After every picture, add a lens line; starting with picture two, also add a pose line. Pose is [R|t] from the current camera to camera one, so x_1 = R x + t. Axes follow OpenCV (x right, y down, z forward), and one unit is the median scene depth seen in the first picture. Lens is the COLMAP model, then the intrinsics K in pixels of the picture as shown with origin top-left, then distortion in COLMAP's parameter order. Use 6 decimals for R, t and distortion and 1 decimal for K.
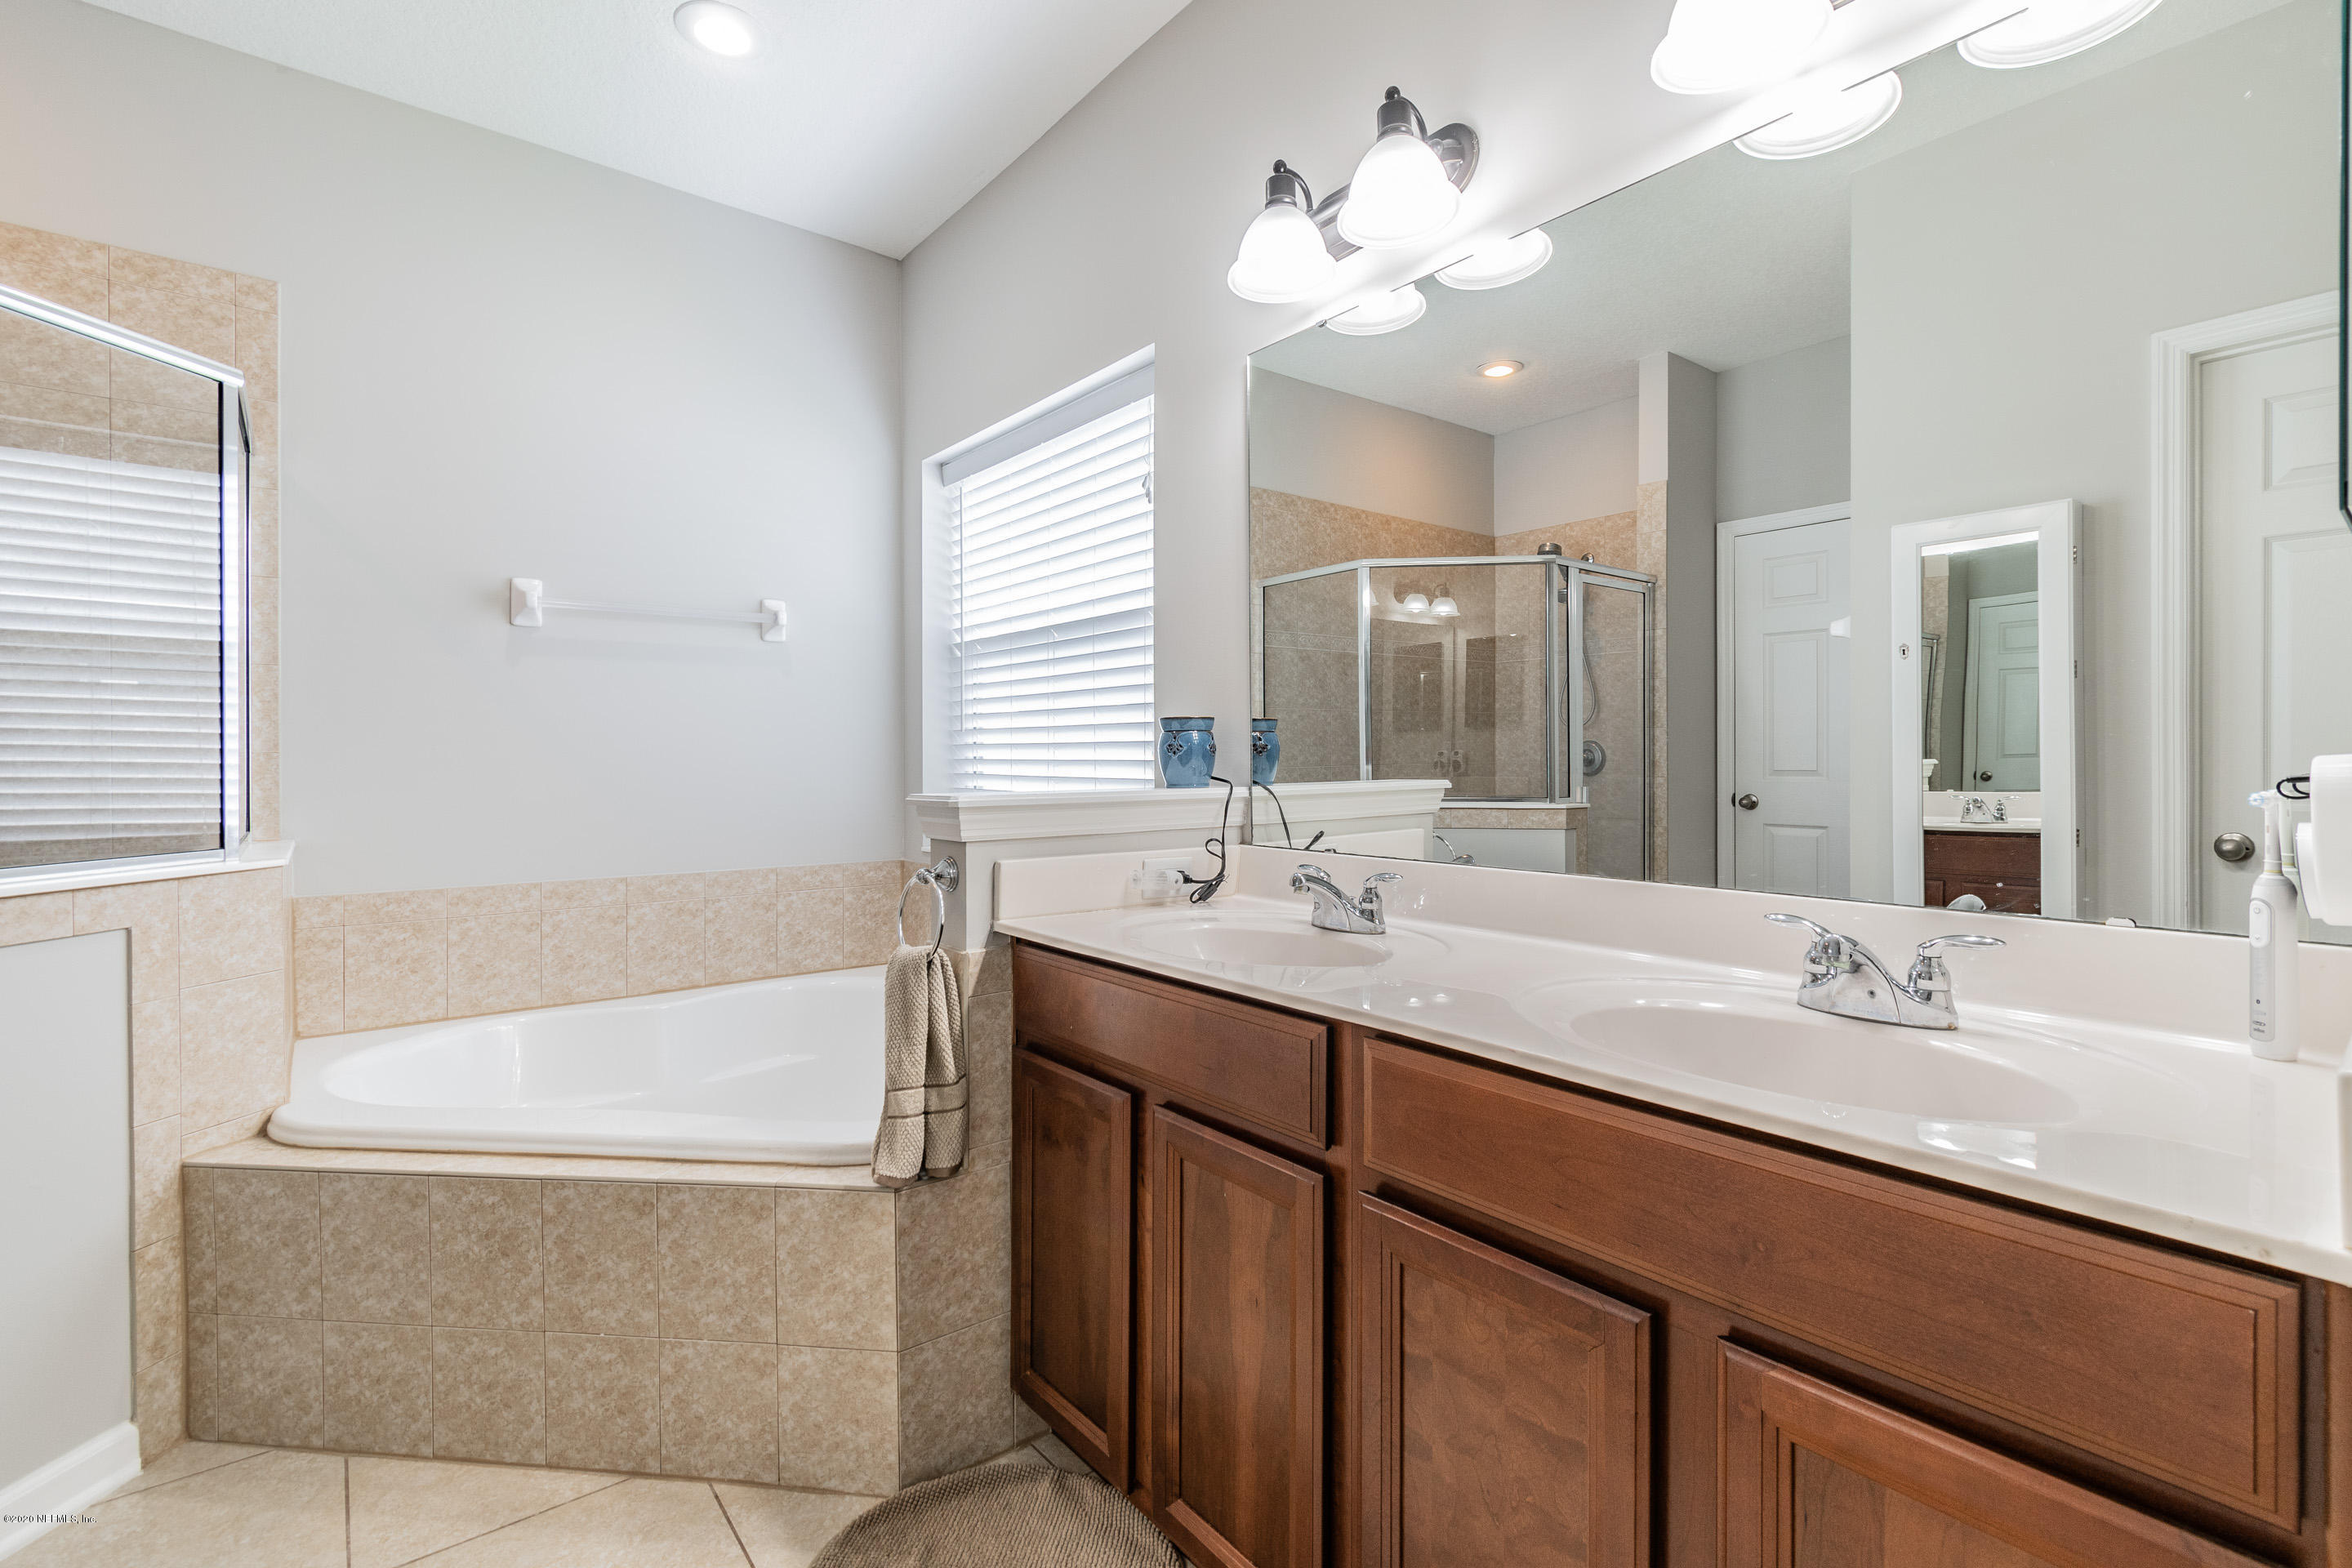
lens RADIAL K [[1051.1, 0, 1183.0], [0, 1051.1, 763.3], [0, 0, 1]] dist [0.000814, 0.000044]
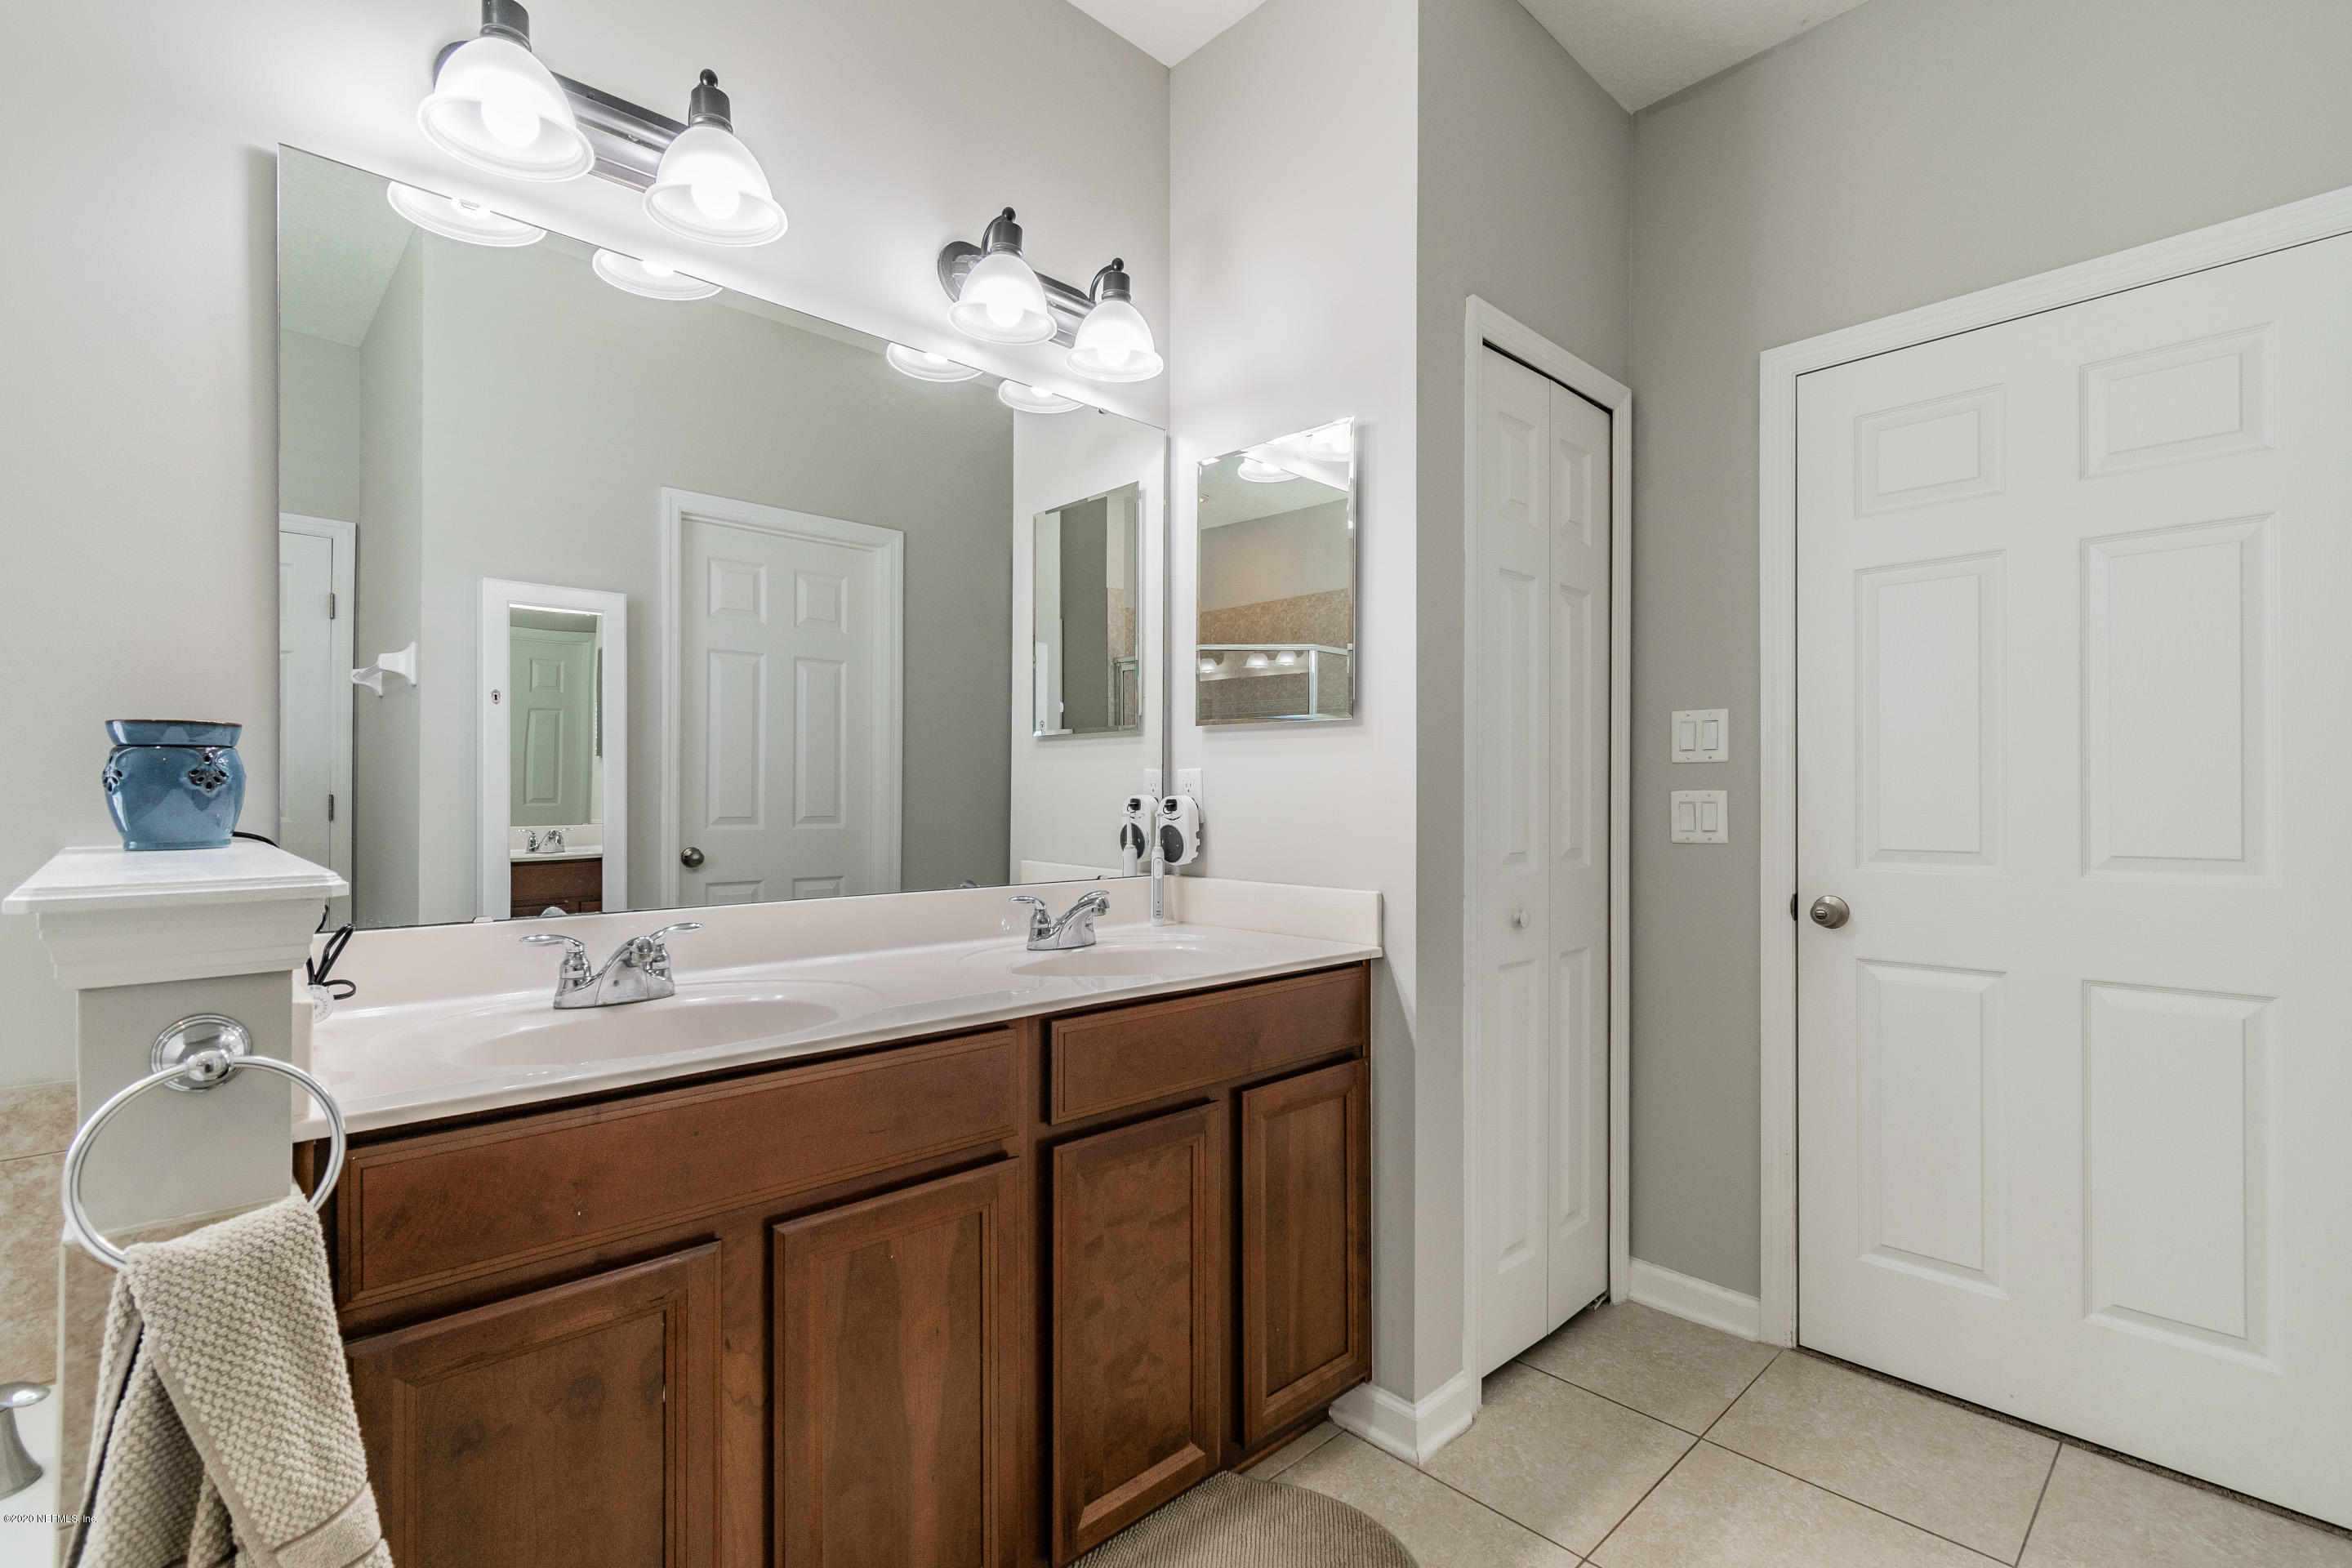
lens RADIAL K [[1051.1, 0, 1182.5], [0, 1051.1, 797.8], [0, 0, 1]] dist [0.000814, 0.000044]
pose [[-0.075055, 0.000717, 0.997179, -0.500723], [0.003568, 0.999994, -0.000450, -0.000741], [-0.997173, 0.003525, -0.075057, 0.437037]]
